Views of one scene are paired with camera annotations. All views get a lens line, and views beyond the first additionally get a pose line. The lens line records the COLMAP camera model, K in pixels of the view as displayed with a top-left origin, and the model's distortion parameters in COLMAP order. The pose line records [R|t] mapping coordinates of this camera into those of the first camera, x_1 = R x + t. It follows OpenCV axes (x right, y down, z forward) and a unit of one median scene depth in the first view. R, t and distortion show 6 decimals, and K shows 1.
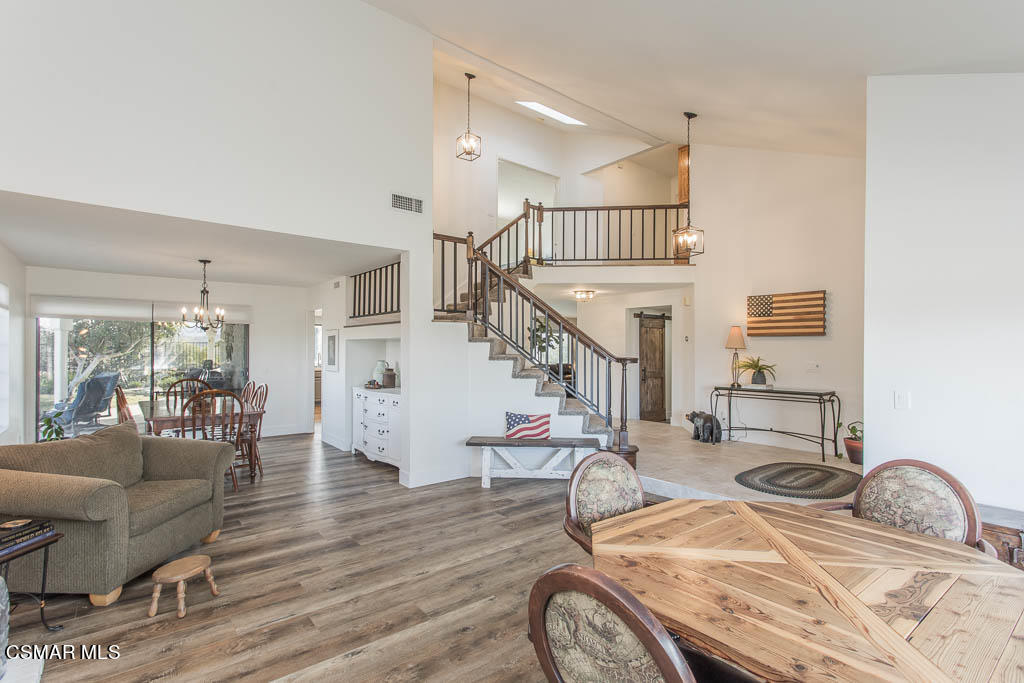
lens RADIAL K [[488.9, 0, 508.3], [0, 488.9, 349.0], [0, 0, 1]] dist [0.001911, 0.000691]
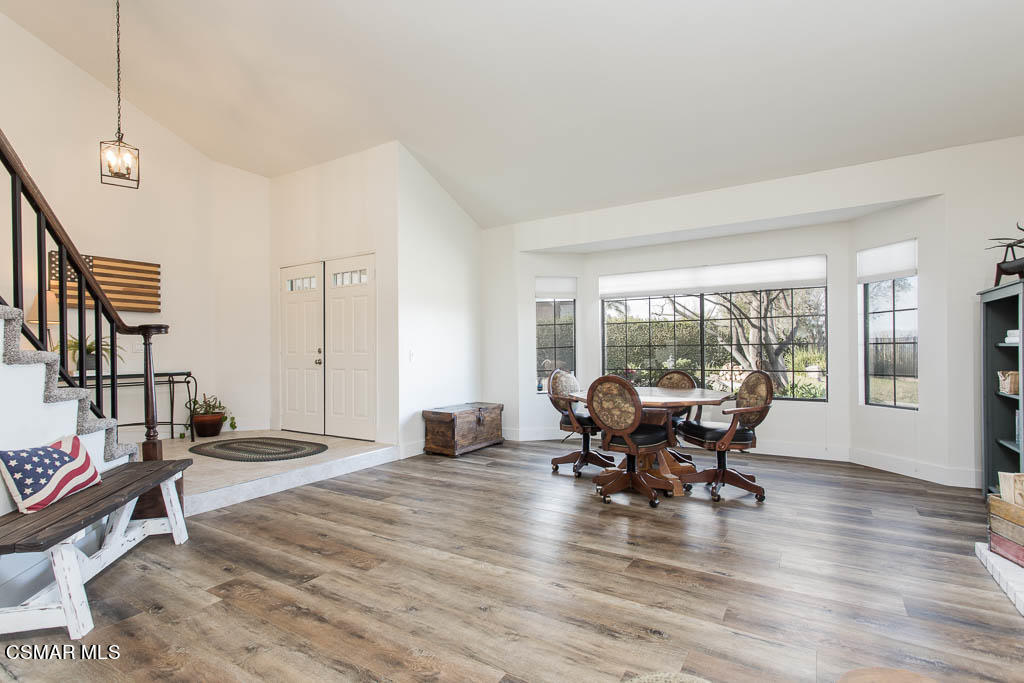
lens RADIAL K [[488.9, 0, 508.3], [0, 488.9, 349.0], [0, 0, 1]] dist [0.001911, 0.000691]
pose [[-0.331210, 0.011510, 0.943487, -0.699024], [0.006926, 0.999928, -0.009767, 0.082837], [-0.943531, 0.003300, -0.331266, 1.067226]]
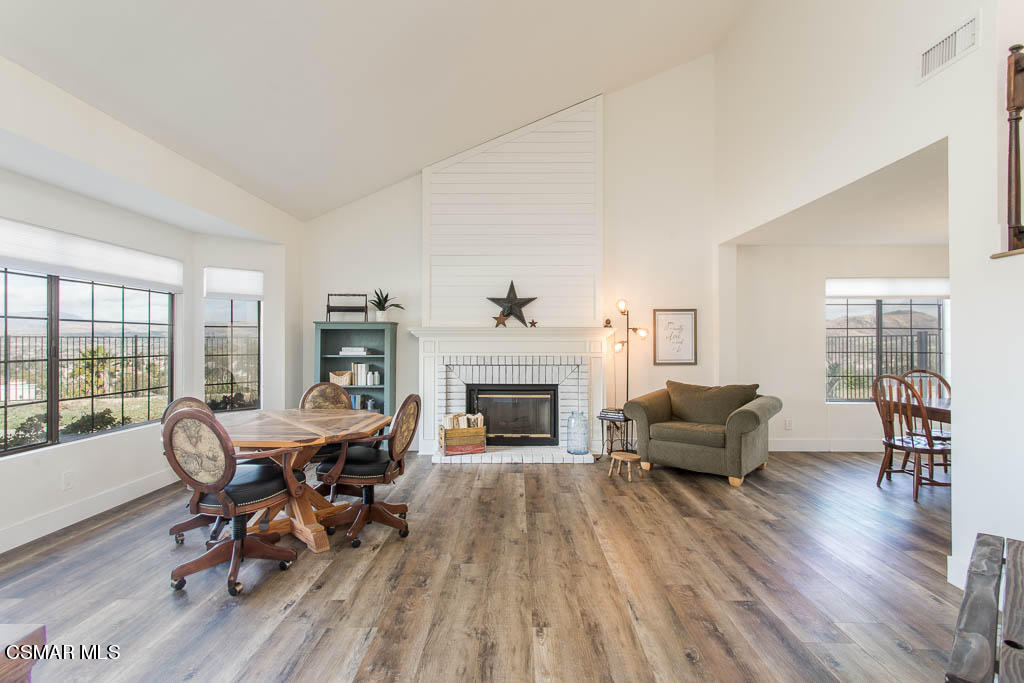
lens RADIAL K [[499.2, 0, 512.0], [0, 499.2, 341.5], [0, 0, 1]] dist [0.013930, -0.000067]
pose [[-0.632876, -0.003880, -0.774243, 0.688052], [-0.000484, 0.999989, -0.004616, 0.033343], [0.774253, -0.002547, -0.632871, 1.283350]]
